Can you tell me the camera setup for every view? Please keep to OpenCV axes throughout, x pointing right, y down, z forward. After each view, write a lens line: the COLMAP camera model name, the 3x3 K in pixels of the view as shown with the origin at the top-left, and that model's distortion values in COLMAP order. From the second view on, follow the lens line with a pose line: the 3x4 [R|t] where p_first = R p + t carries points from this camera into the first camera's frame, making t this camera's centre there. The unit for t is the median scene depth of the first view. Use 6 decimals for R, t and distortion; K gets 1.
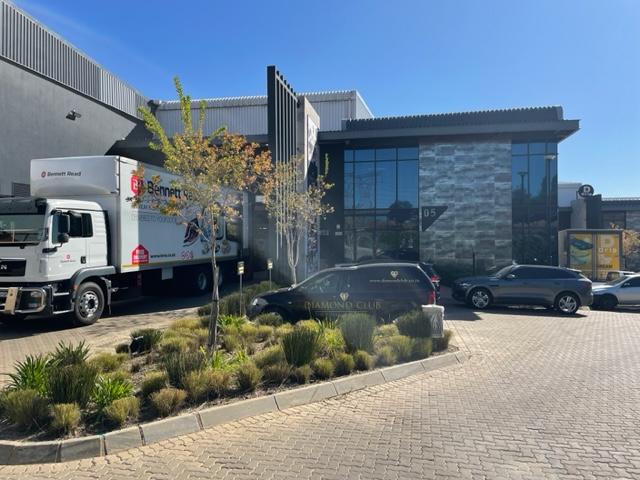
lens RADIAL K [[472.3, 0, 318.6], [0, 472.3, 245.1], [0, 0, 1]] dist [0.015262, -0.008667]
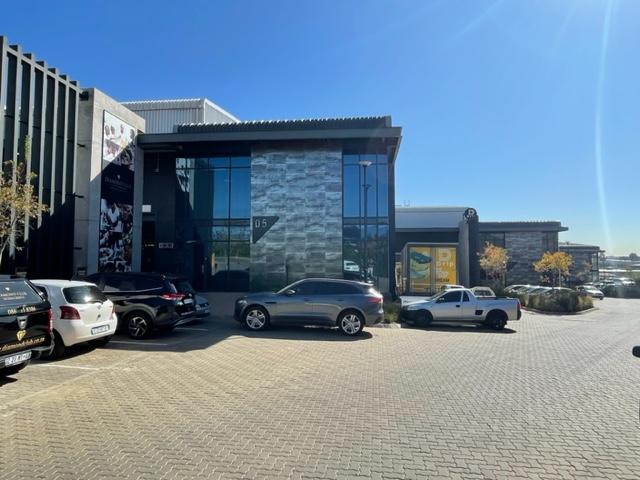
lens RADIAL K [[414.7, 0, 321.1], [0, 414.7, 234.9], [0, 0, 1]] dist [0.004530, 0.002236]
pose [[0.994370, 0.009243, 0.105562, 0.271626], [-0.001854, 0.997554, -0.069878, 0.011679], [-0.105950, 0.069289, 0.991954, 0.176249]]
